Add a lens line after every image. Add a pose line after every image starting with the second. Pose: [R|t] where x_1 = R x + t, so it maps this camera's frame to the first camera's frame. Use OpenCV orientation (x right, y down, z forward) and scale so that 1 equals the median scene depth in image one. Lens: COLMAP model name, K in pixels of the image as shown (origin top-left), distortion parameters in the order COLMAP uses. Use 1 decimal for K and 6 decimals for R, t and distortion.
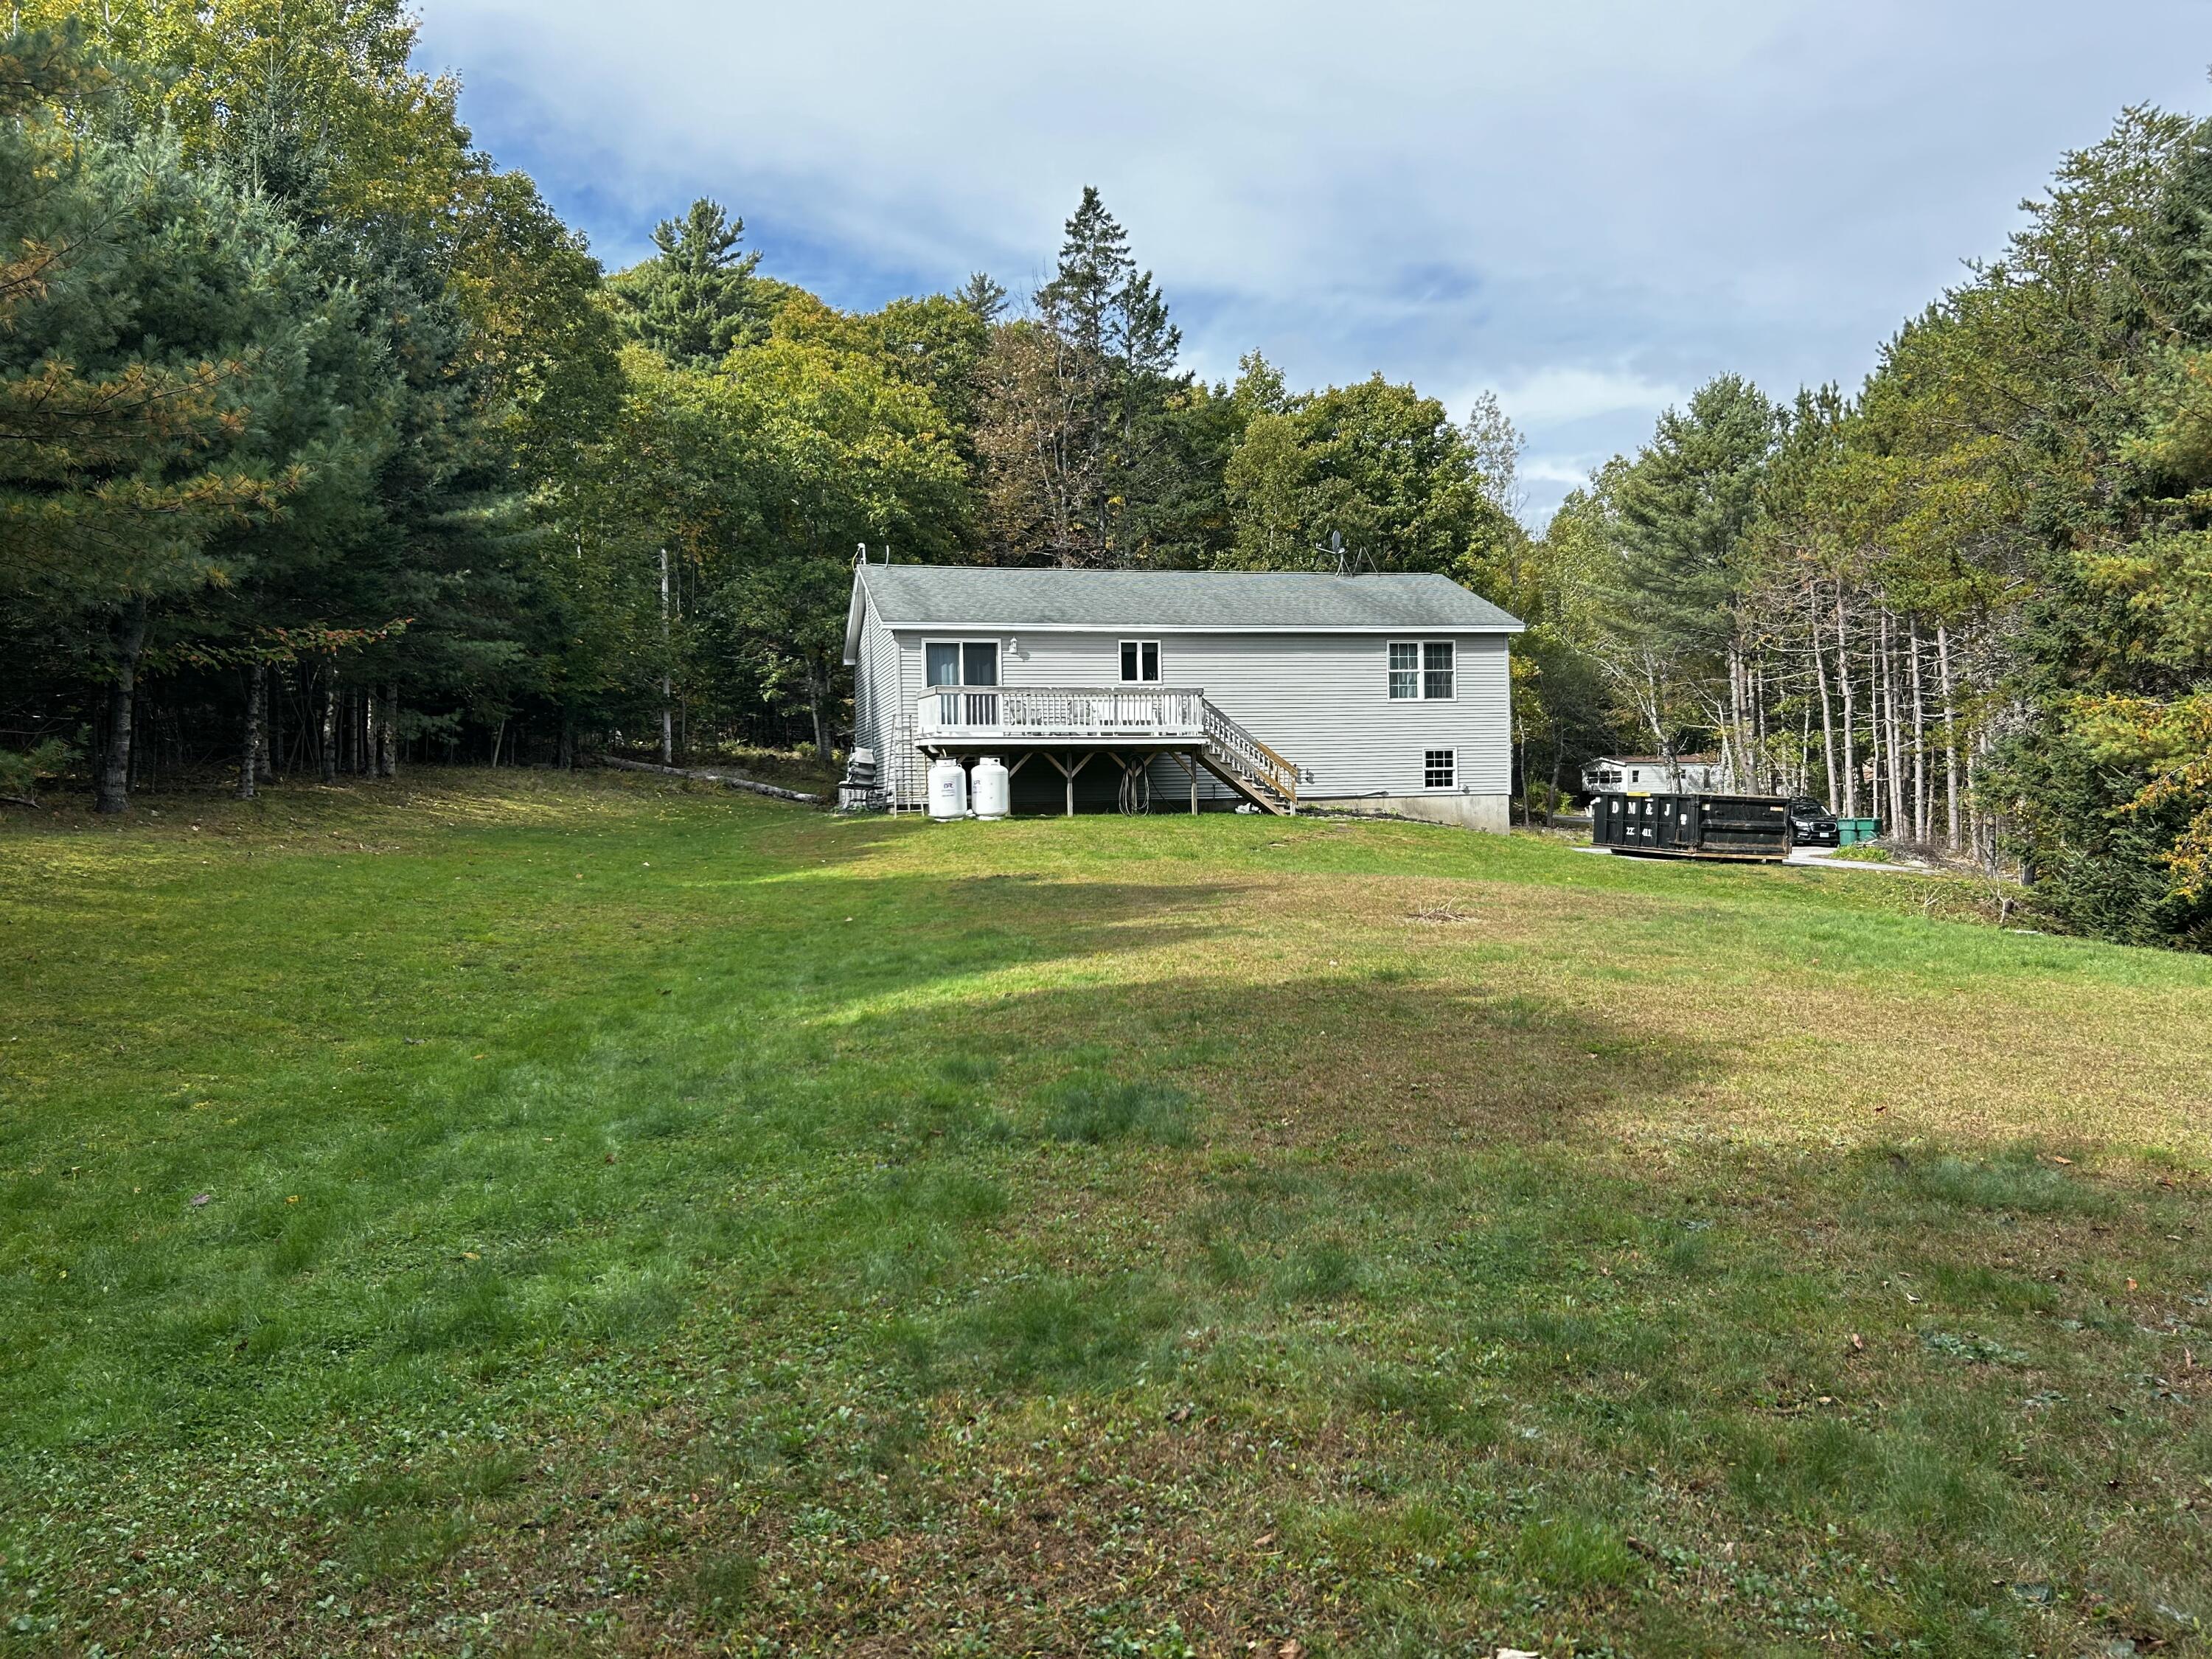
lens RADIAL K [[1663.3, 0, 1106.4], [0, 1663.3, 828.6], [0, 0, 1]] dist [0.046069, -0.023431]
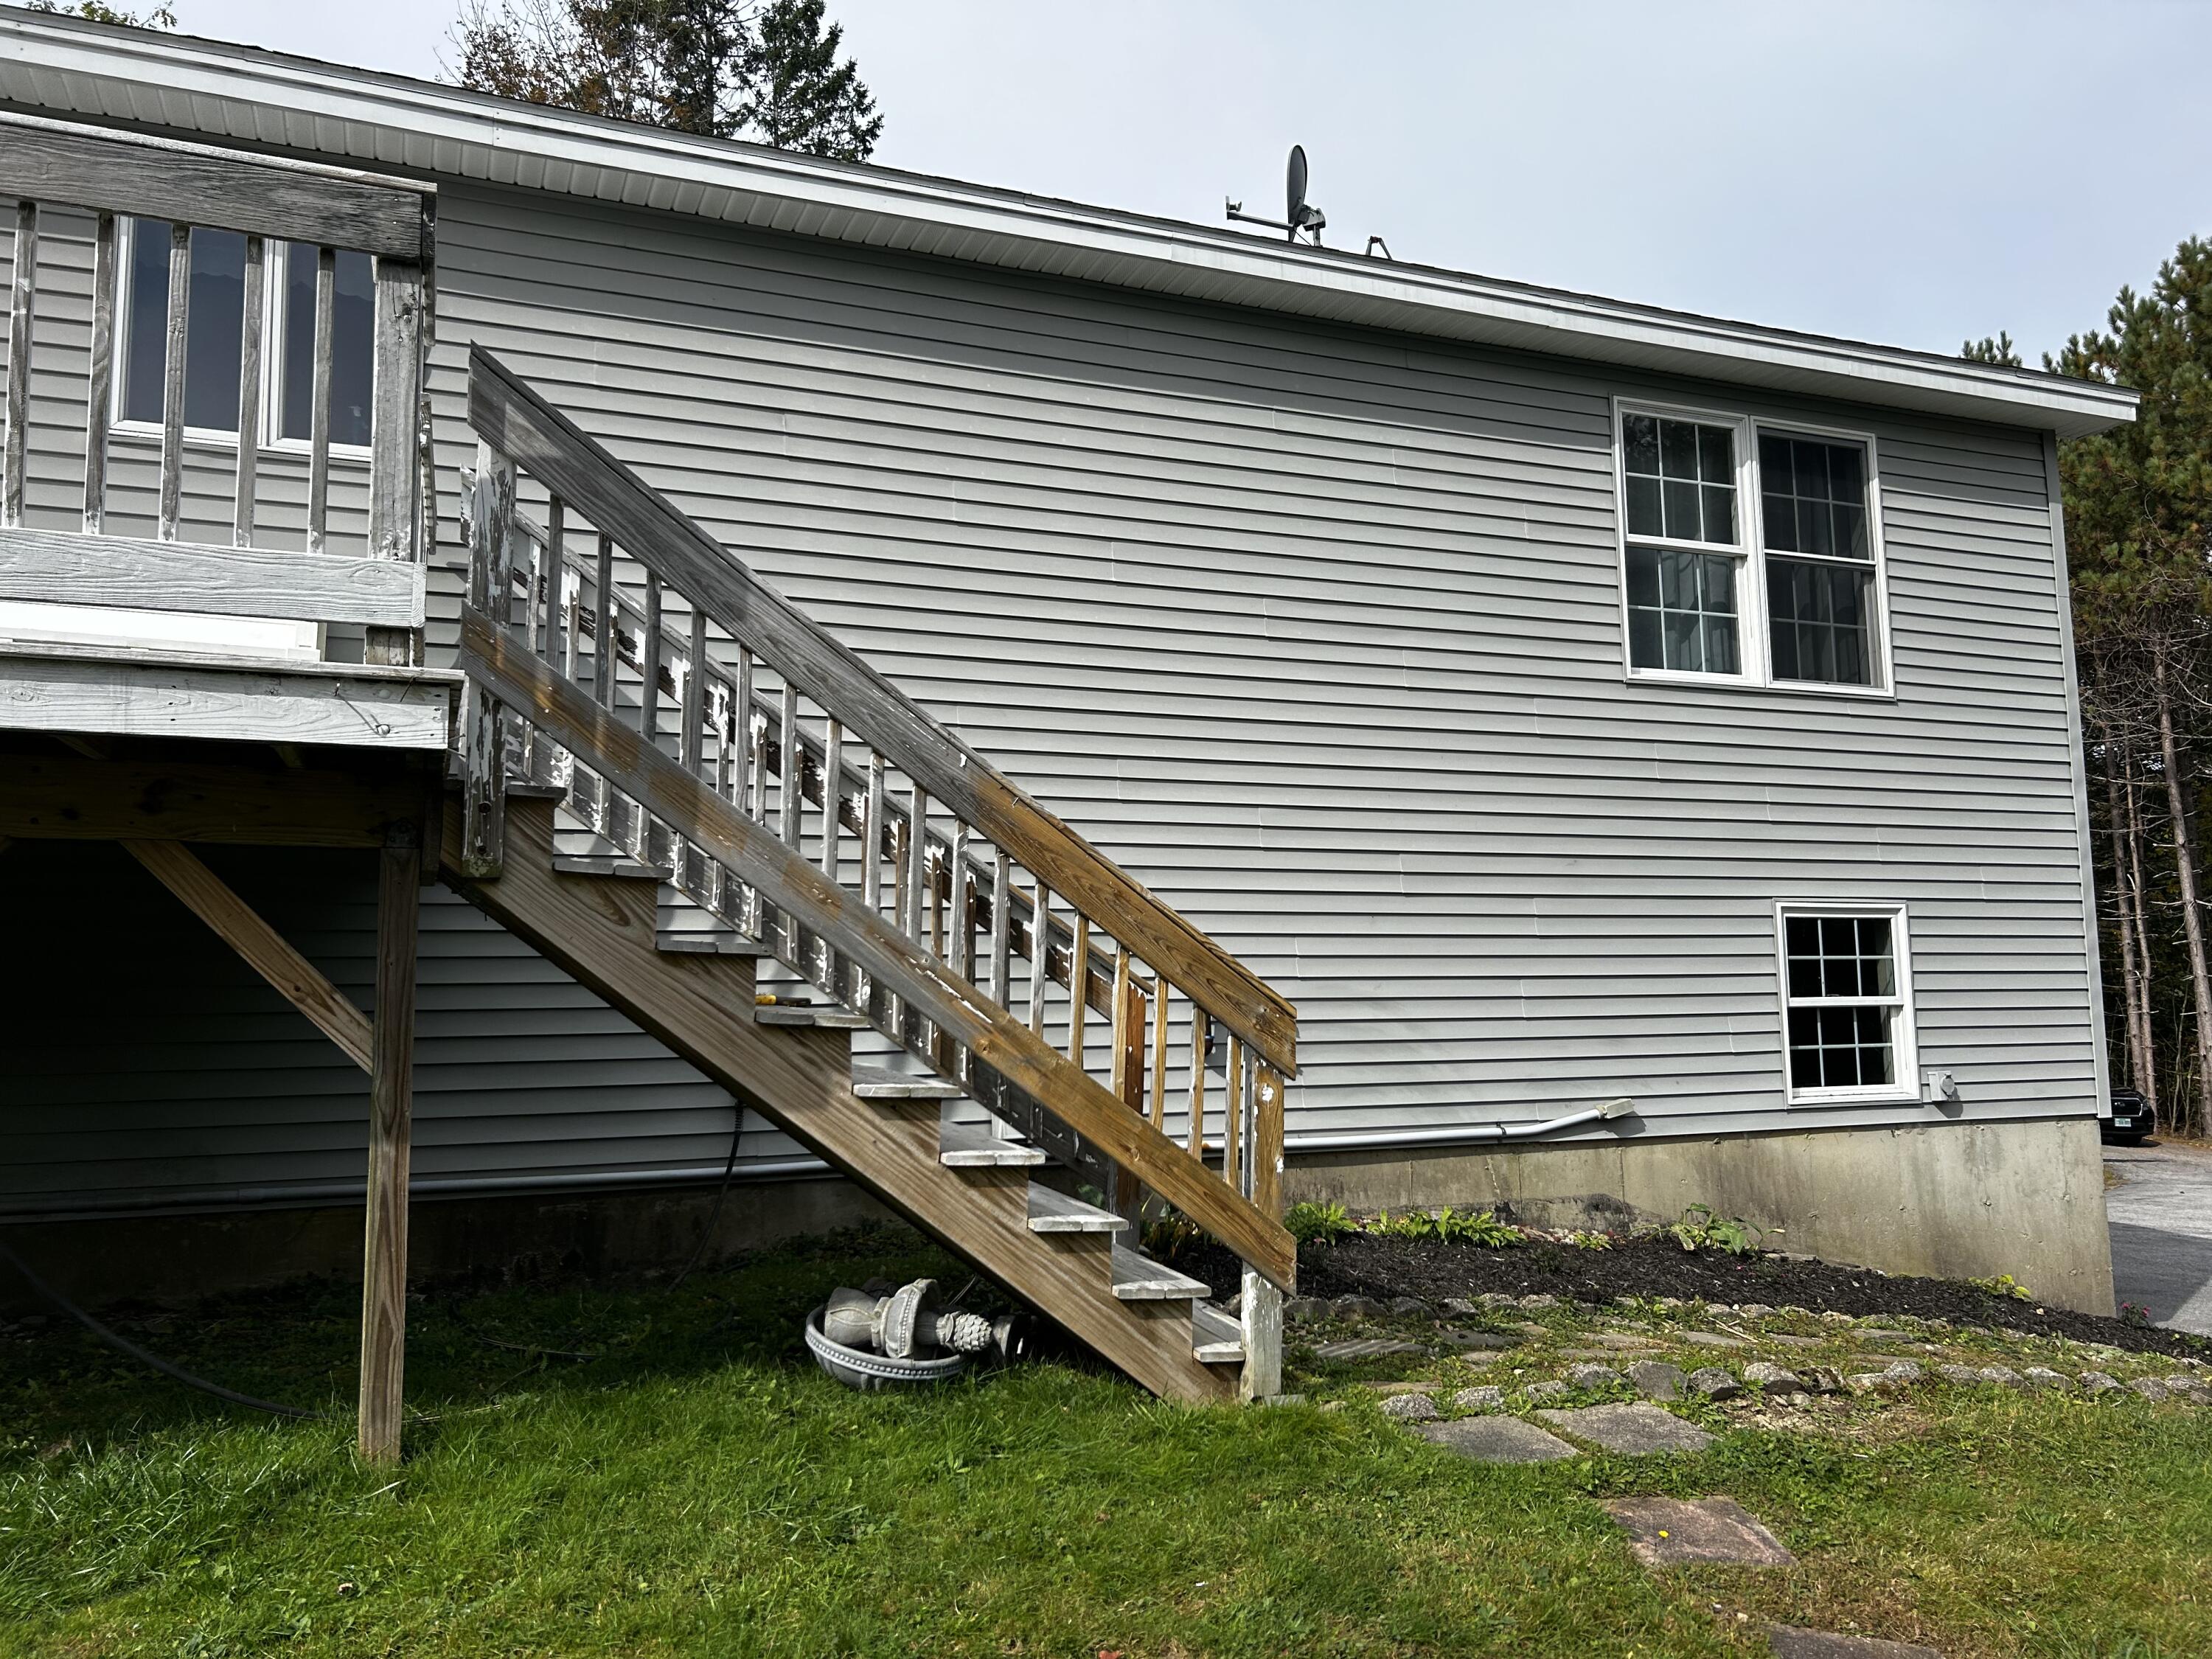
lens RADIAL K [[1663.3, 0, 1107.3], [0, 1663.3, 826.2], [0, 0, 1]] dist [0.046069, -0.023431]
pose [[0.990237, 0.020351, 0.137900, 0.075134], [-0.002163, 0.991409, -0.130780, -0.029890], [-0.139377, 0.129205, 0.981774, 0.799831]]
